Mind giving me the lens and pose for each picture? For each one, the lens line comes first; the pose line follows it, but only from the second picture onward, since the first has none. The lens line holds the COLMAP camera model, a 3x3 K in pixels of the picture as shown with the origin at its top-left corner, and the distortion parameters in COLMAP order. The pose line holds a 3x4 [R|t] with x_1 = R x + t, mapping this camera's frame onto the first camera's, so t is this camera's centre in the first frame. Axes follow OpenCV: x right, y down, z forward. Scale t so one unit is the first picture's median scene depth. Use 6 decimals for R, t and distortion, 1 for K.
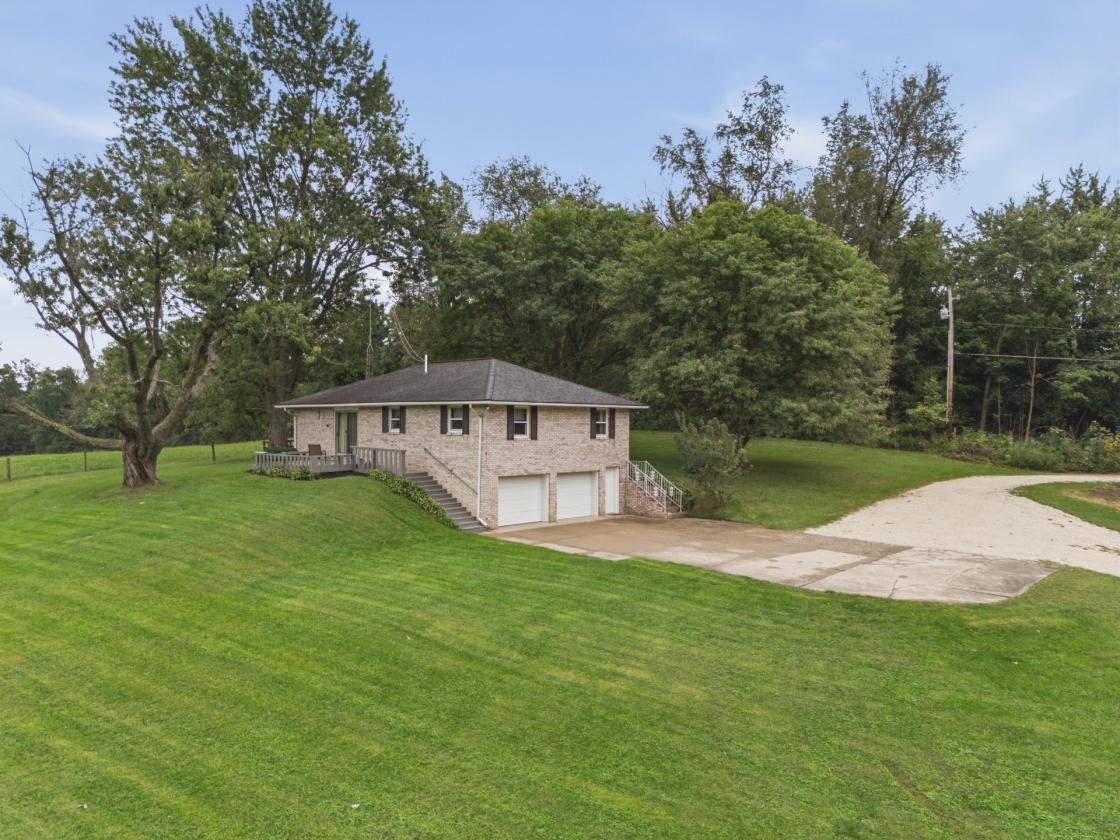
lens RADIAL K [[813.3, 0, 560.0], [0, 813.3, 420.0], [0, 0, 1]] dist [-0.002881, 0.001954]
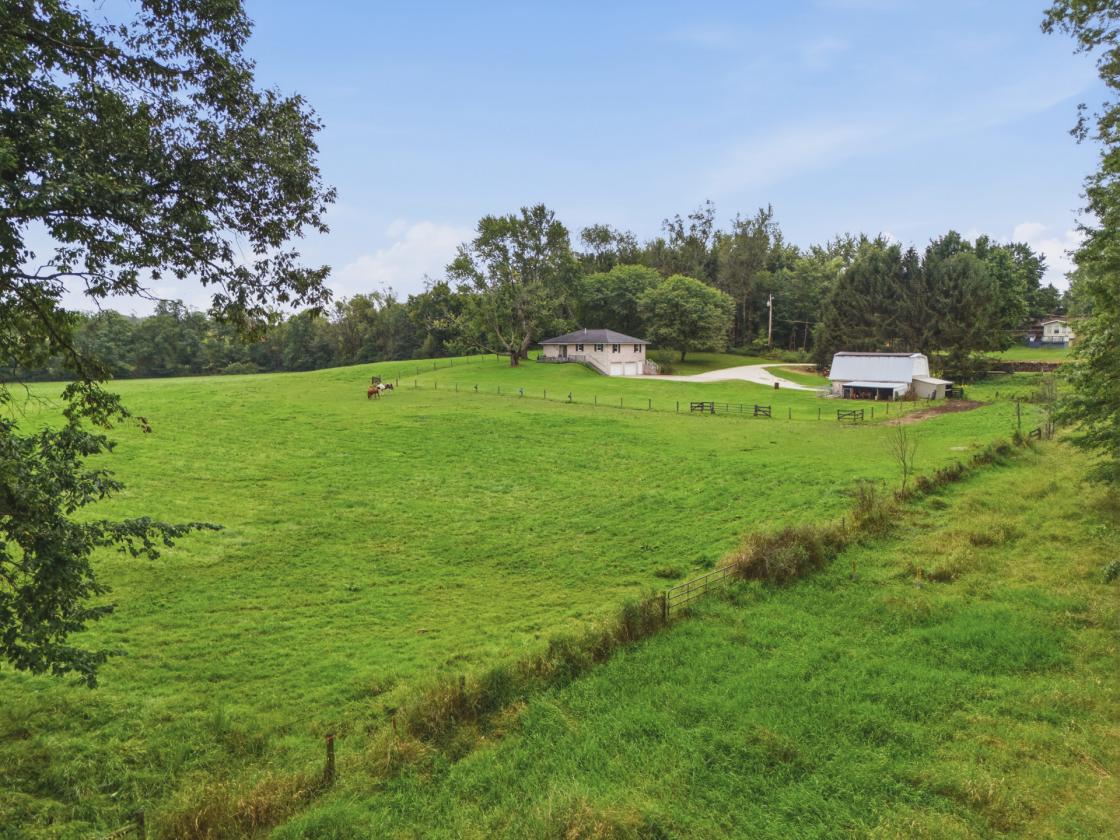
lens RADIAL K [[818.7, 0, 560.0], [0, 818.7, 420.0], [0, 0, 1]] dist [0.052571, -0.055590]
pose [[0.999144, -0.005025, -0.041063, -0.131722], [0.009040, 0.995127, 0.098184, -0.035611], [0.040369, -0.098471, 0.994321, -2.431021]]
